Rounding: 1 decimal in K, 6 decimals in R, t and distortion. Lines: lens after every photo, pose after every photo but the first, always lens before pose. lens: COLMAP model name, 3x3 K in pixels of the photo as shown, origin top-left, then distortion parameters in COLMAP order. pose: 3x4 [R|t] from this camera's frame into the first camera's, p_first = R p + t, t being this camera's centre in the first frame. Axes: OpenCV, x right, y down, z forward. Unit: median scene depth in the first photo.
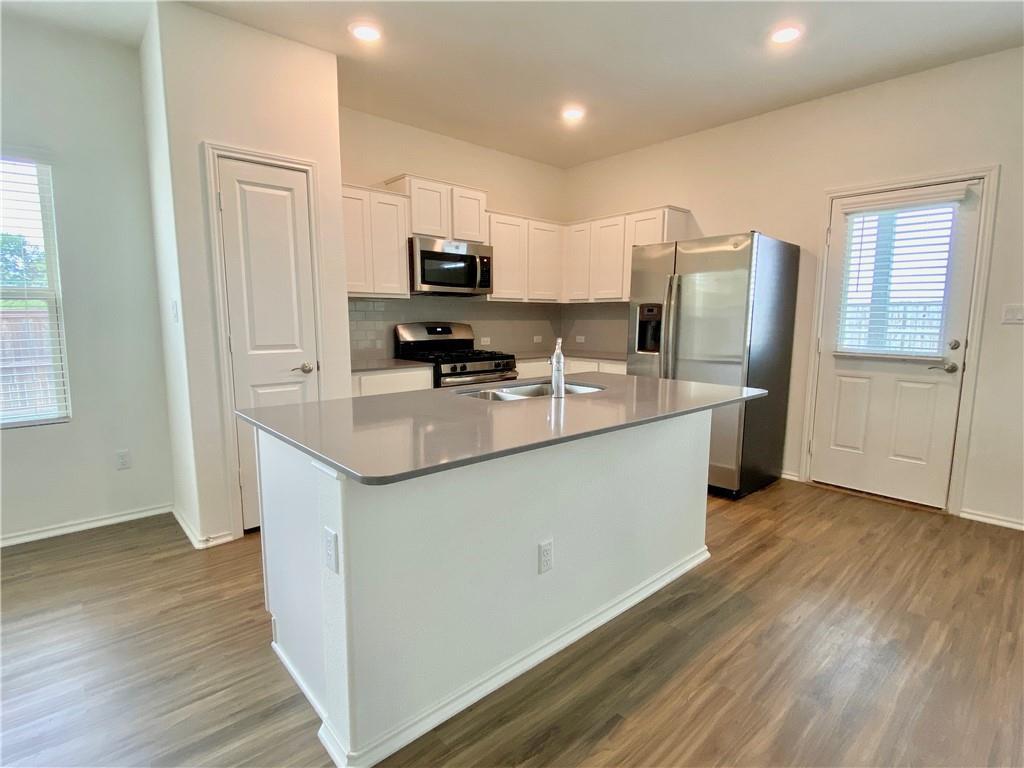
lens RADIAL K [[512.8, 0, 511.1], [0, 512.8, 382.7], [0, 0, 1]] dist [0.009879, -0.004535]
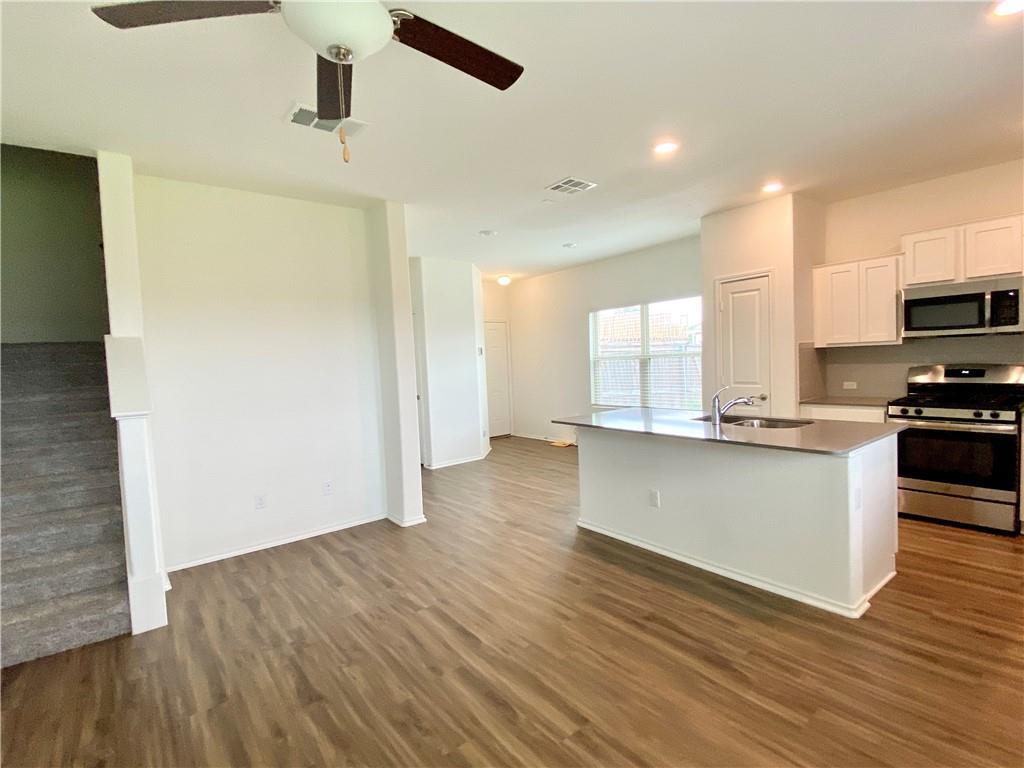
lens RADIAL K [[509.0, 0, 535.7], [0, 509.0, 384.9], [0, 0, 1]] dist [0.015565, -0.001849]
pose [[-0.038424, 0.054893, -0.997753, 1.016519], [-0.082888, 0.994874, 0.057927, -0.084238], [0.995818, 0.084928, -0.033677, 0.294669]]
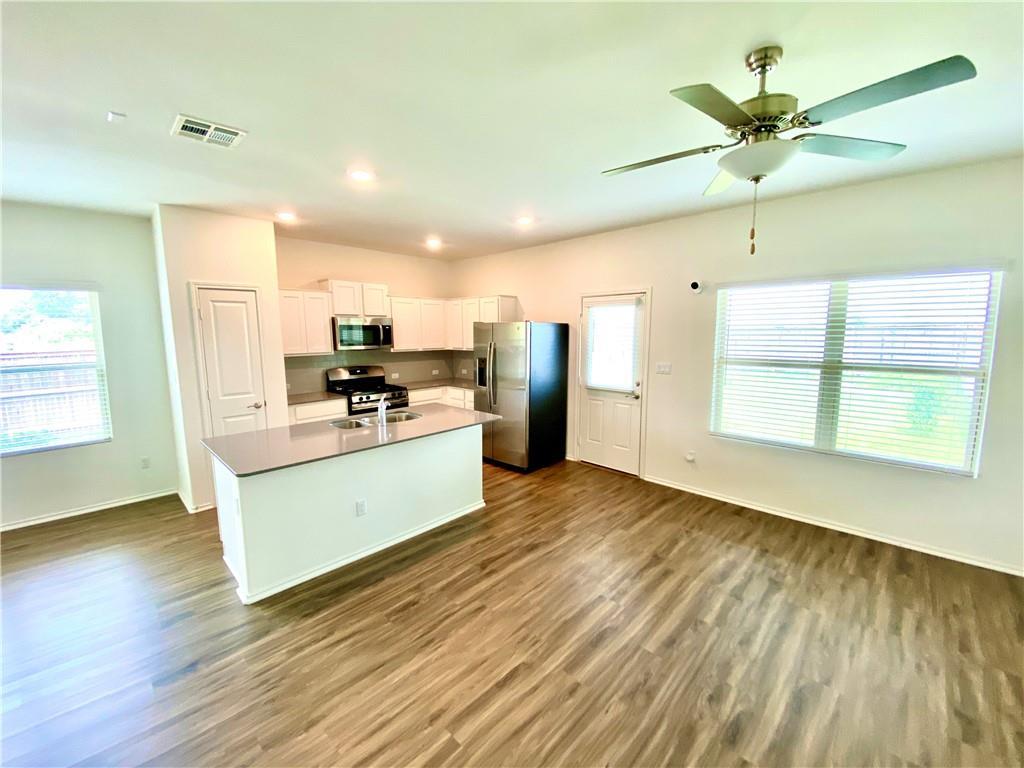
lens RADIAL K [[408.1, 0, 514.0], [0, 408.1, 383.4], [0, 0, 1]] dist [-0.003578, -0.001232]
pose [[0.997042, -0.016255, 0.075122, 0.288222], [0.016044, 0.999865, 0.003409, -0.076677], [-0.075167, -0.002194, 0.997169, -0.338868]]
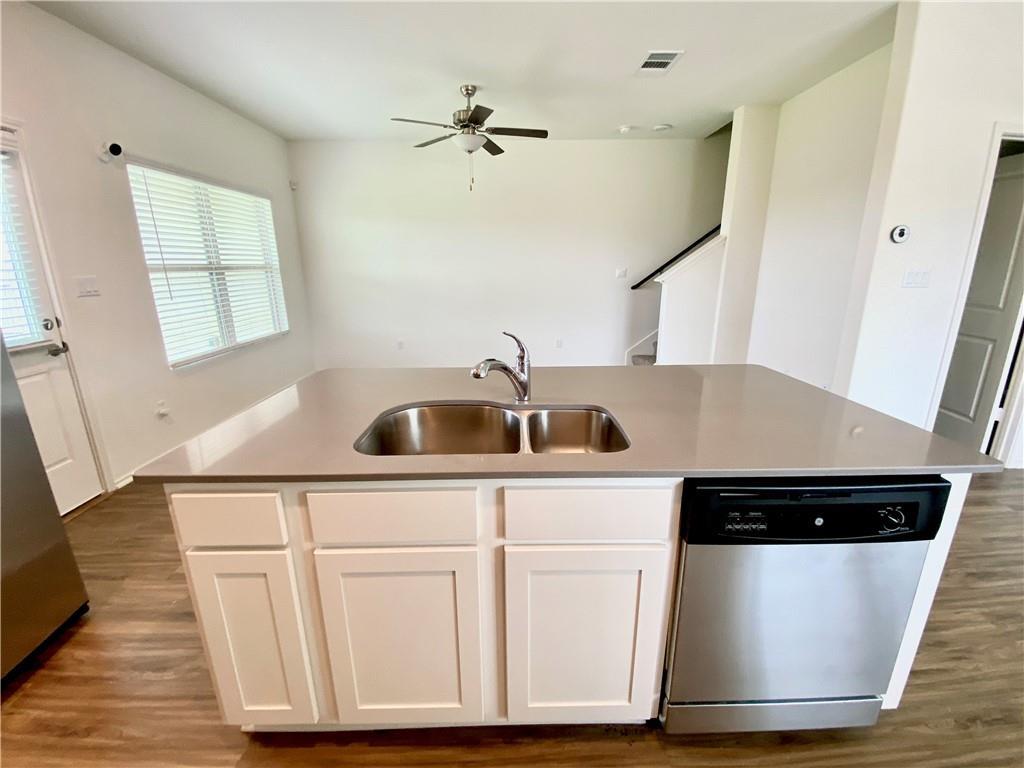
lens RADIAL K [[408.1, 0, 526.3], [0, 408.1, 365.5], [0, 0, 1]] dist [-0.003578, -0.001232]
pose [[-0.755246, -0.150080, 0.638028, -0.192144], [0.100281, 0.935513, 0.338761, -0.142412], [-0.647725, 0.319830, -0.691492, 0.860058]]
